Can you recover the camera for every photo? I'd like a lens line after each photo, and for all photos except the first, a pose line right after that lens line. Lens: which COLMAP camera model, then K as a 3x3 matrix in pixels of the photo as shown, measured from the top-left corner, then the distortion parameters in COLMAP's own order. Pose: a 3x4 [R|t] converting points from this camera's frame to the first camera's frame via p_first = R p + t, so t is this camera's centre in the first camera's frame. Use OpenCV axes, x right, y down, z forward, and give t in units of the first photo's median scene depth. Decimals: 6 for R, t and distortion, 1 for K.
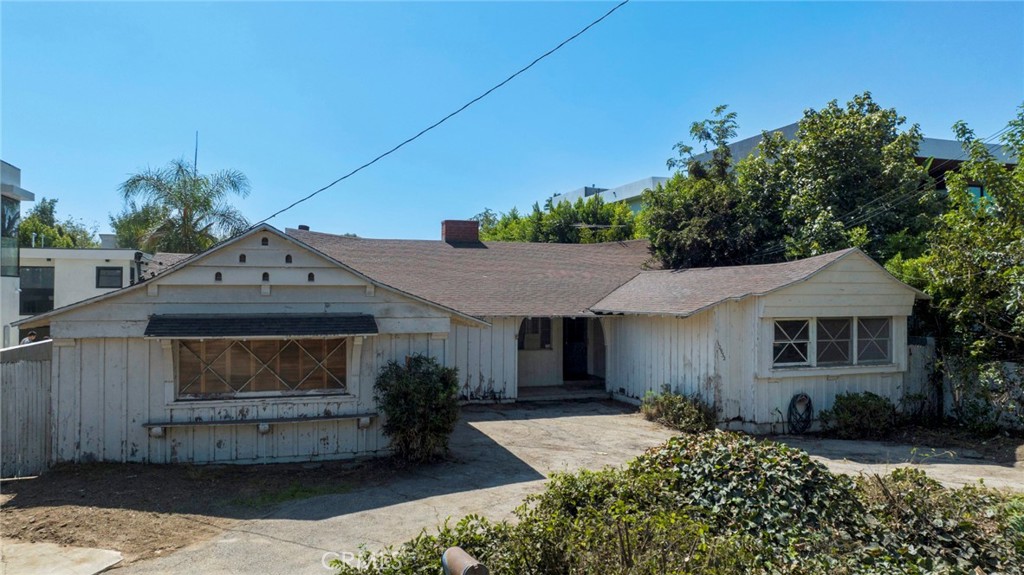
lens RADIAL K [[722.6, 0, 511.9], [0, 722.6, 298.8], [0, 0, 1]] dist [-0.010082, 0.003024]
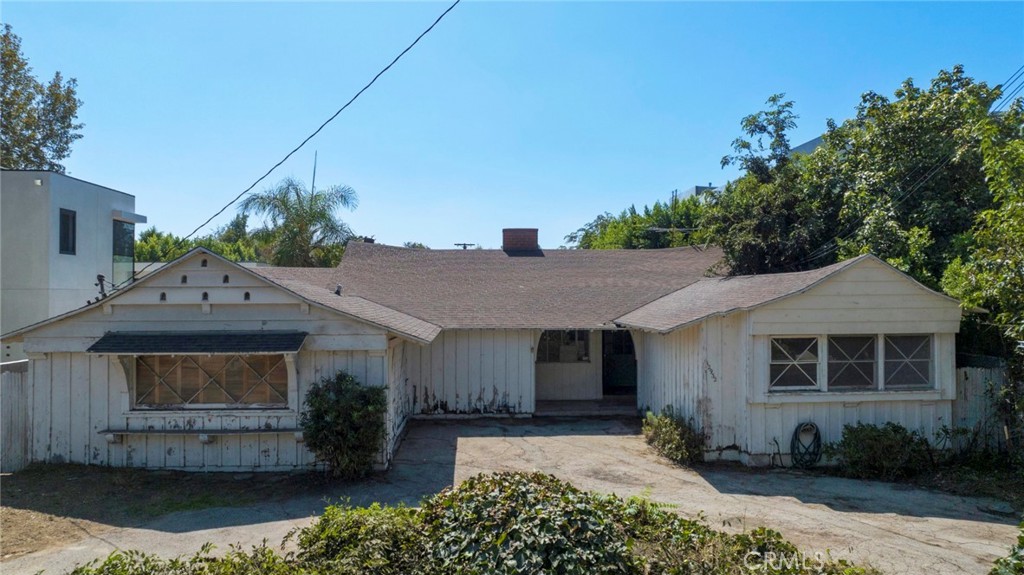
lens RADIAL K [[722.6, 0, 511.9], [0, 722.6, 298.8], [0, 0, 1]] dist [-0.010082, 0.003024]
pose [[0.967862, -0.004396, -0.251444, 0.277626], [0.003998, 0.999990, -0.002096, -0.017425], [0.251451, 0.001024, 0.967870, 0.065566]]
